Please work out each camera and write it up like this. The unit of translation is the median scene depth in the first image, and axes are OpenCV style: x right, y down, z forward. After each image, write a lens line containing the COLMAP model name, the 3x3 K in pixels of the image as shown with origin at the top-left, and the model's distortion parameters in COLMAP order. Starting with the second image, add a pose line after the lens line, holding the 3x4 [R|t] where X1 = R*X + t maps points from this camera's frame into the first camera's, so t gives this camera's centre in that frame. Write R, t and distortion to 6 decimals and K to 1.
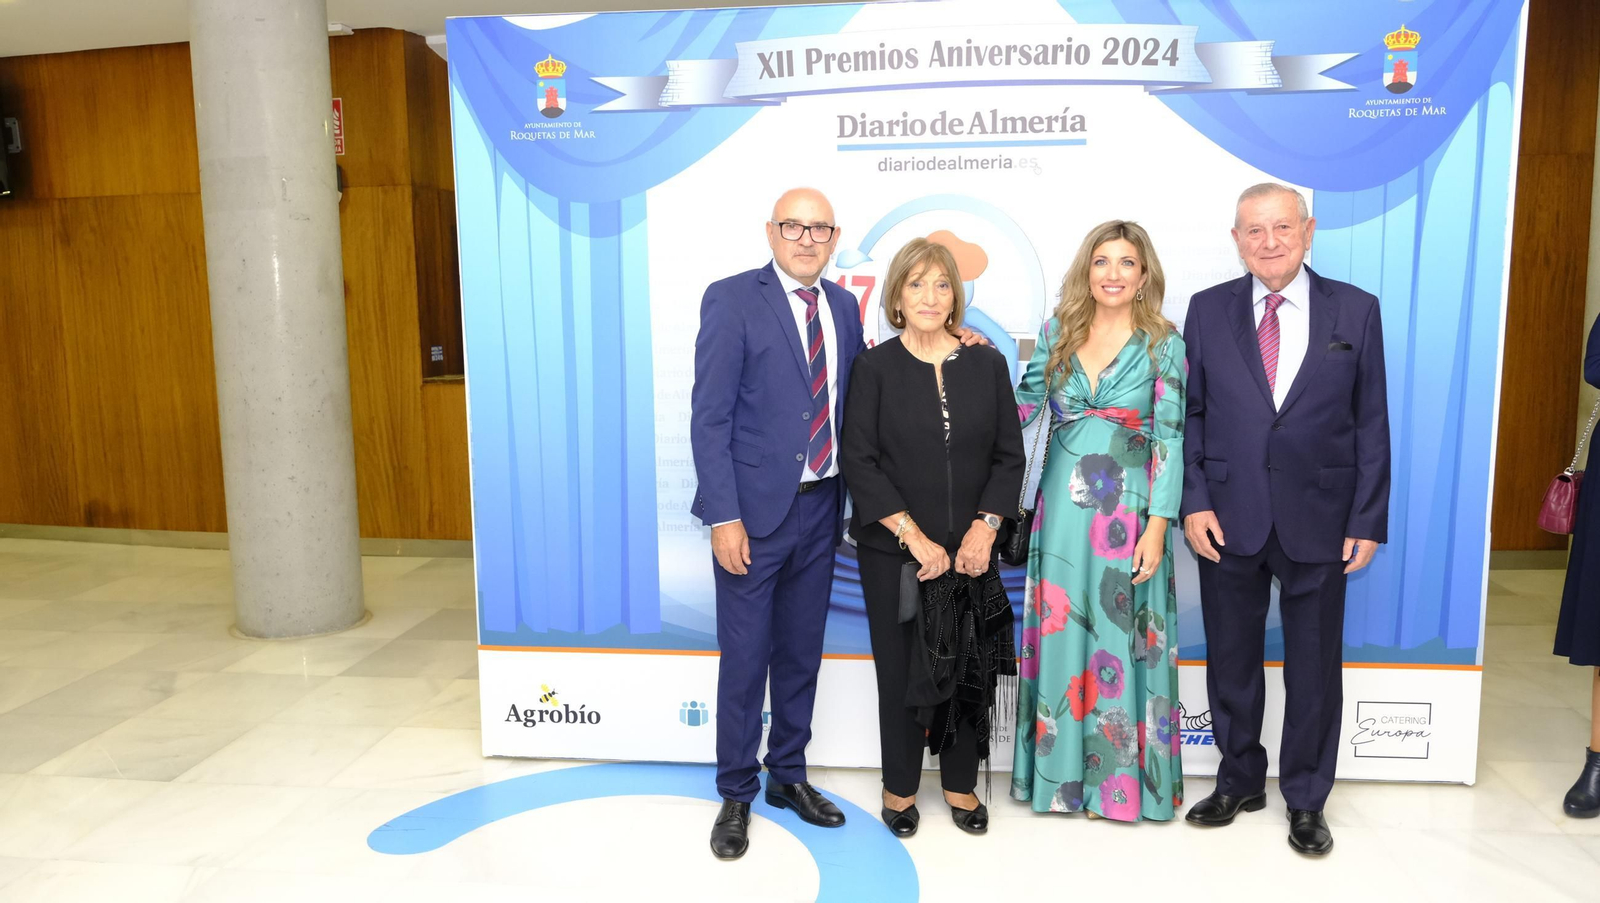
lens RADIAL K [[1203.5, 0, 806.7], [0, 1203.5, 452.6], [0, 0, 1]] dist [-0.022368, 0.006870]
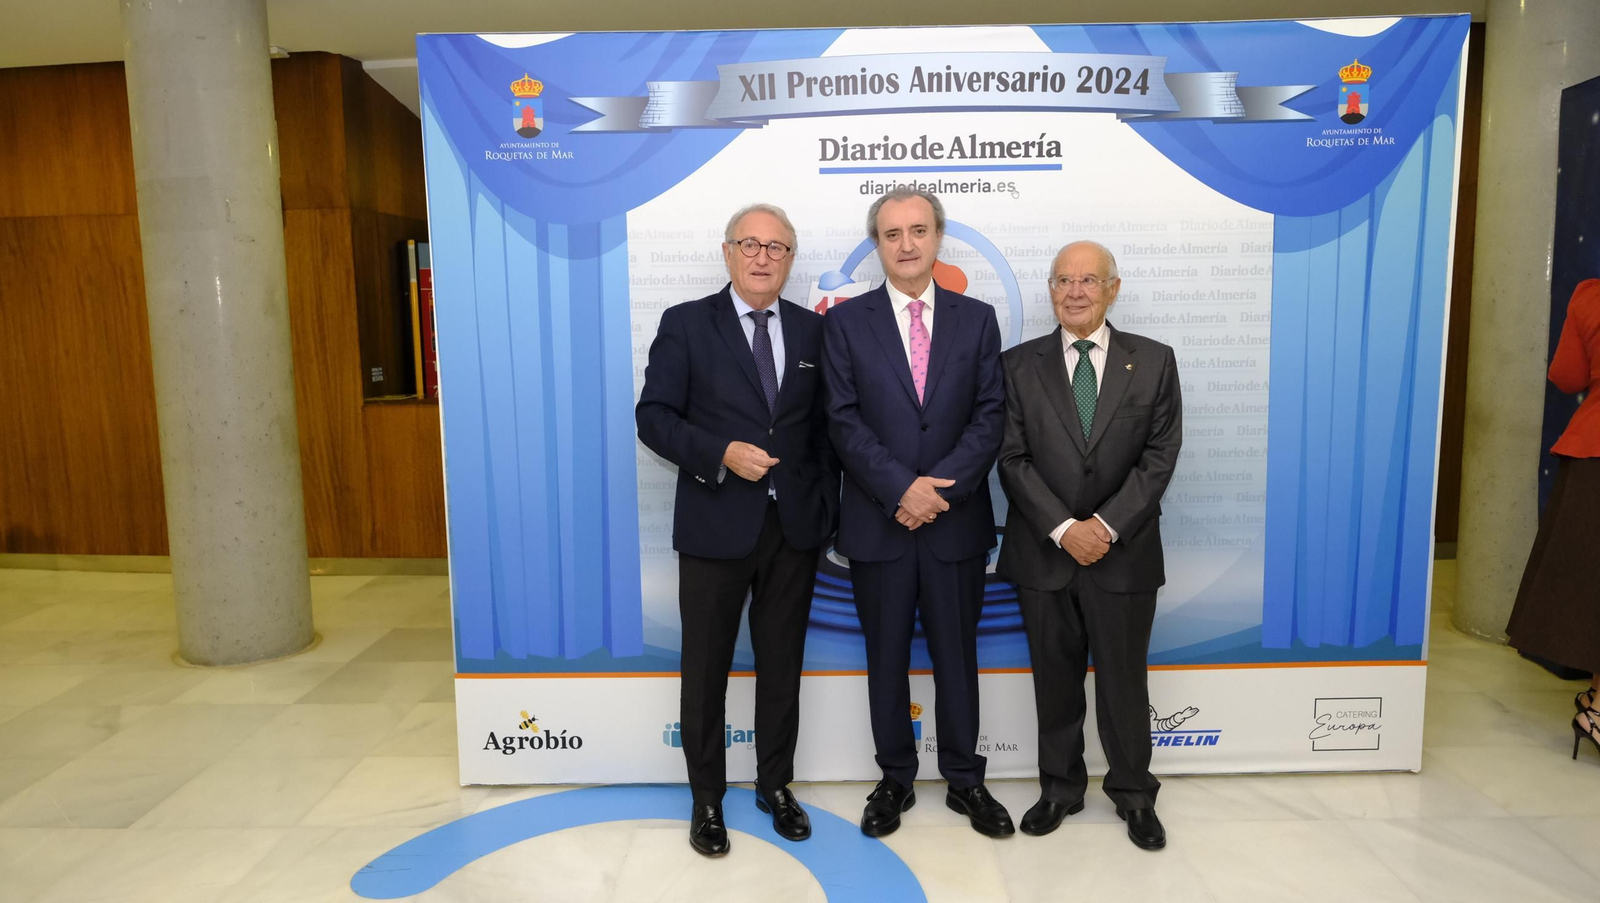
lens RADIAL K [[1100.2, 0, 806.2], [0, 1100.2, 451.3], [0, 0, 1]] dist [-0.026587, 0.018080]
pose [[0.994734, -0.016192, 0.101206, -0.081857], [0.016735, 0.999850, -0.004520, -0.013791], [-0.101118, 0.006190, 0.994855, 0.083828]]
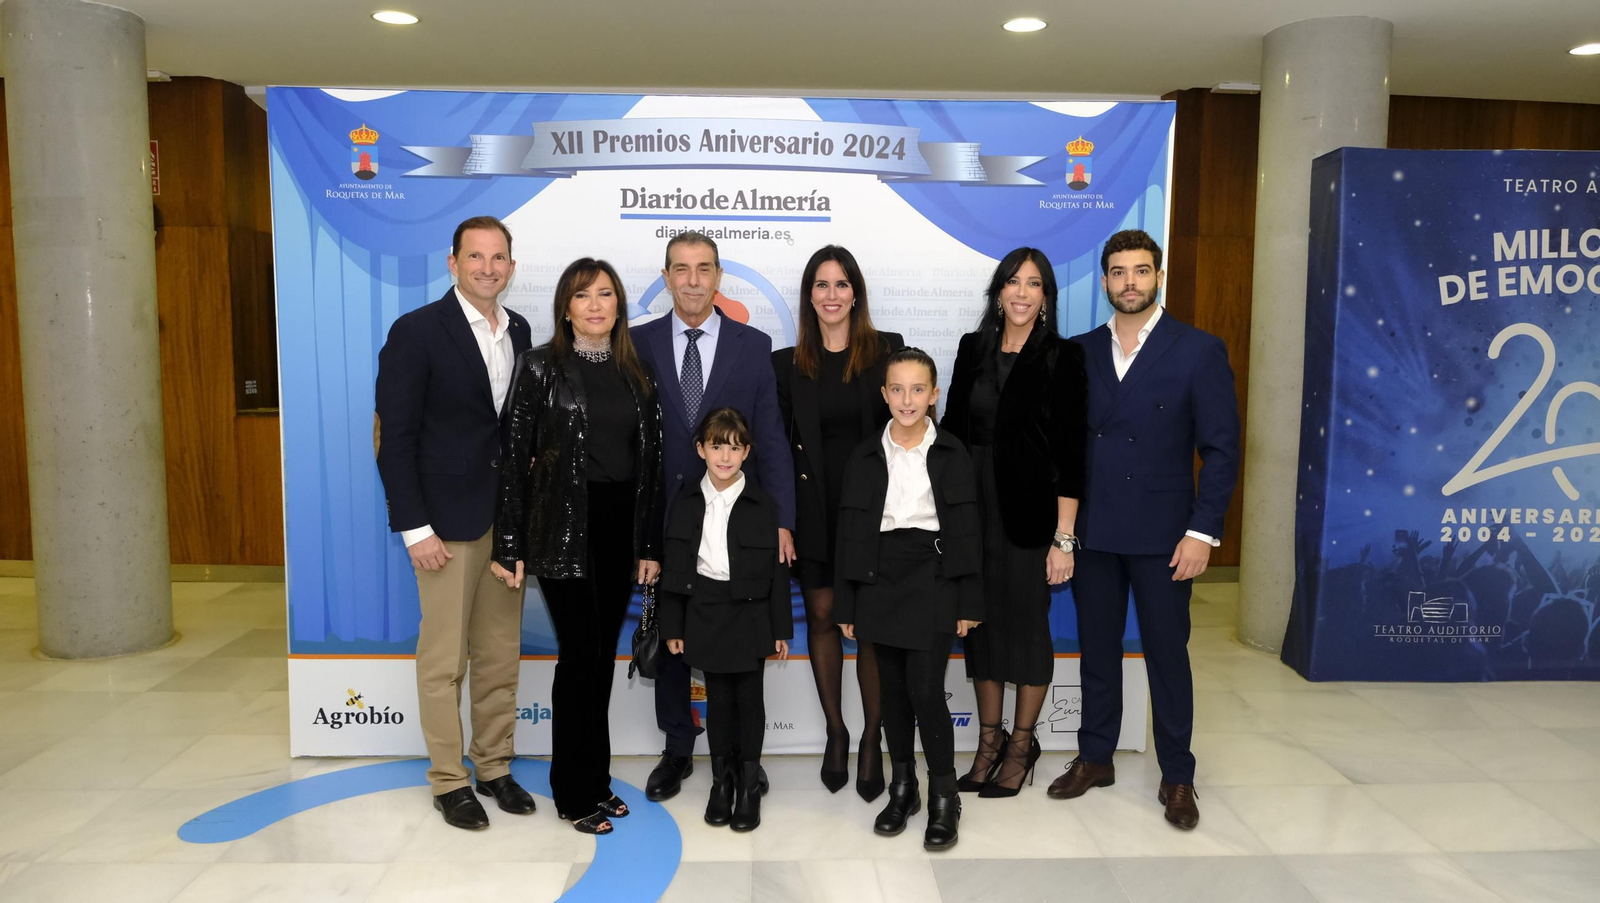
lens RADIAL K [[1153.7, 0, 807.1], [0, 1153.7, 453.2], [0, 0, 1]] dist [-0.029342, 0.027205]
pose [[0.987918, 0.007262, 0.154806, 0.032652], [-0.002539, 0.999526, -0.030681, 0.009144], [-0.154956, 0.029917, 0.987468, -0.119269]]
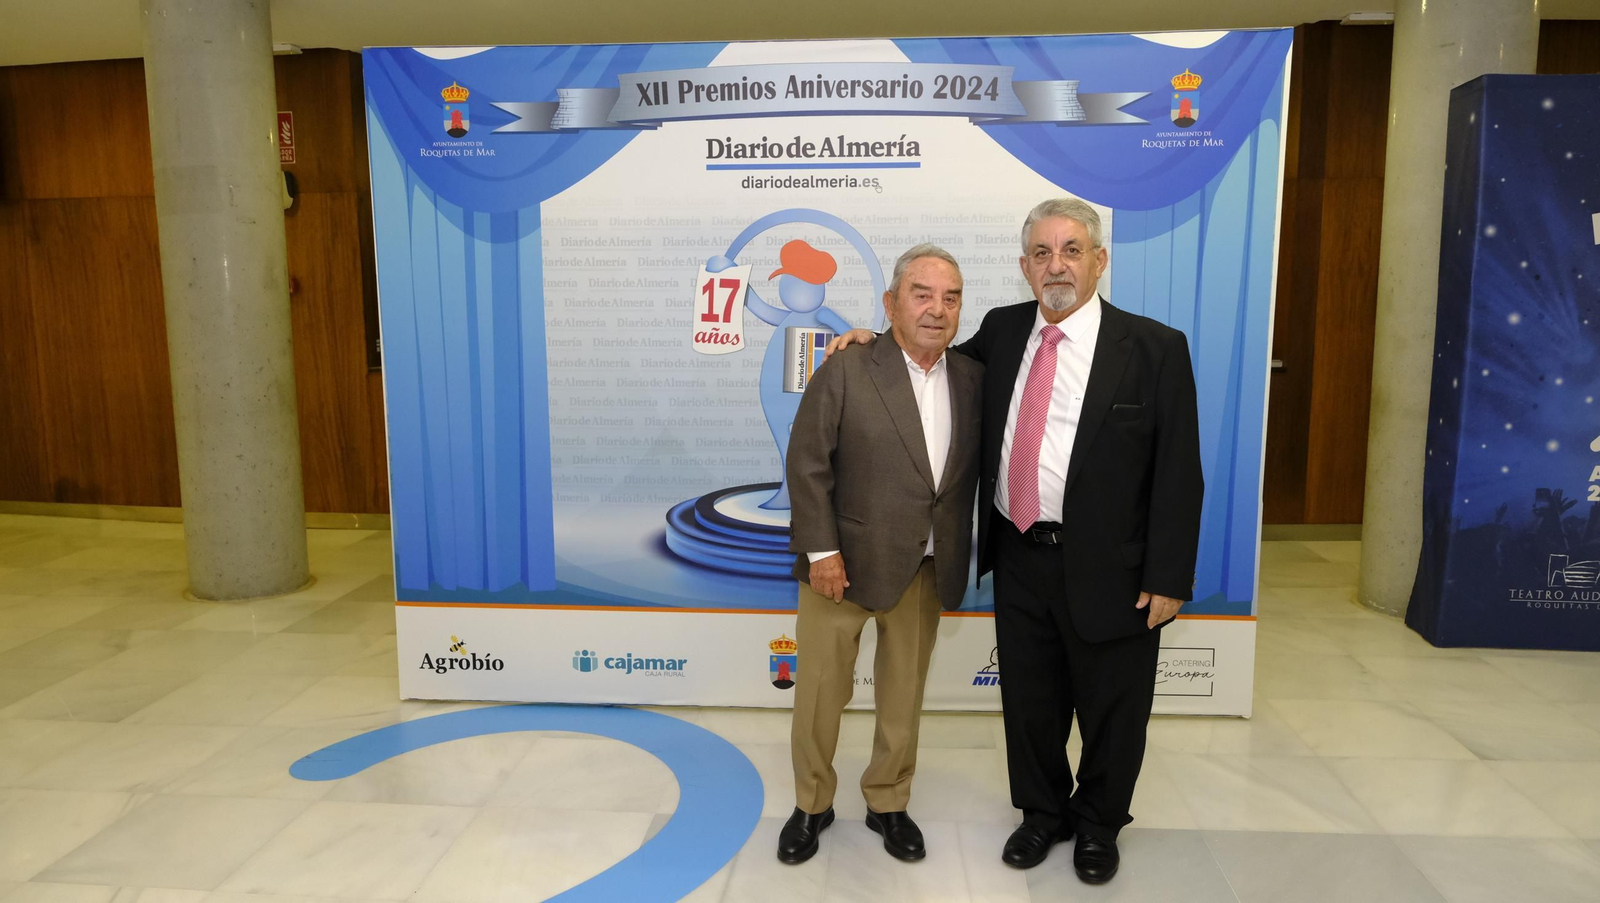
lens RADIAL K [[1114.9, 0, 805.9], [0, 1114.9, 453.2], [0, 0, 1]] dist [-0.025156, 0.015613]
pose [[0.999154, 0.003603, 0.040973, 0.077088], [-0.004051, 0.999933, 0.010864, 0.007822], [-0.040931, -0.011021, 0.999101, -0.069231]]
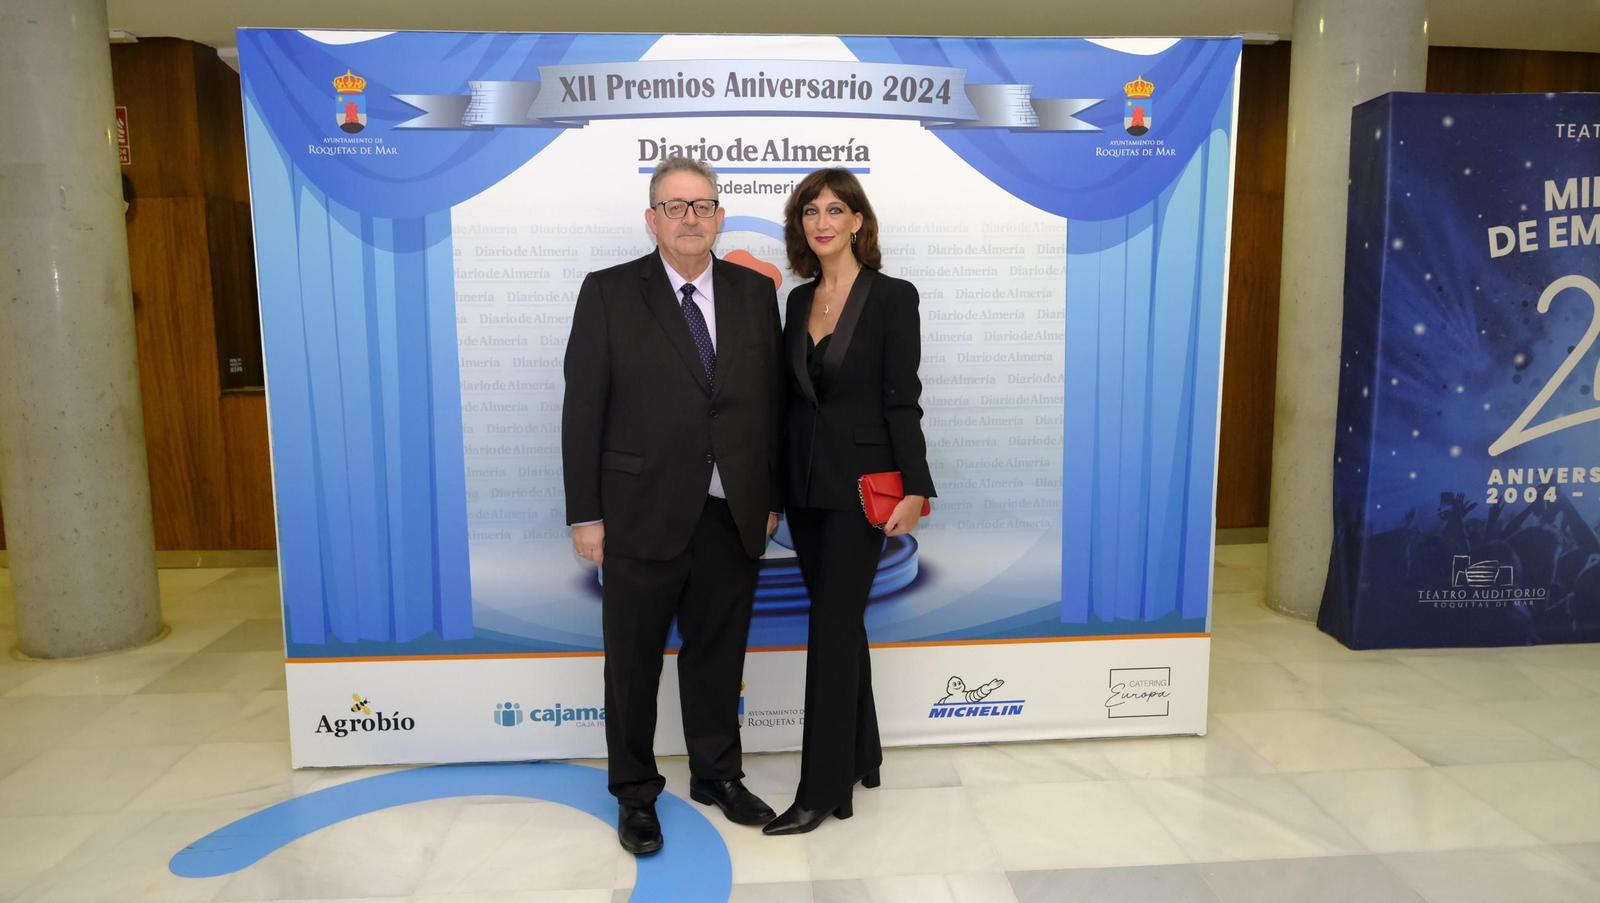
lens RADIAL K [[1095.9, 0, 808.0], [0, 1095.9, 456.2], [0, 0, 1]] dist [-0.031382, 0.022475]
pose [[0.983106, -0.019001, 0.182050, -0.007720], [0.018091, 0.999814, 0.006659, -0.007015], [-0.182143, -0.003253, 0.983267, 0.031590]]
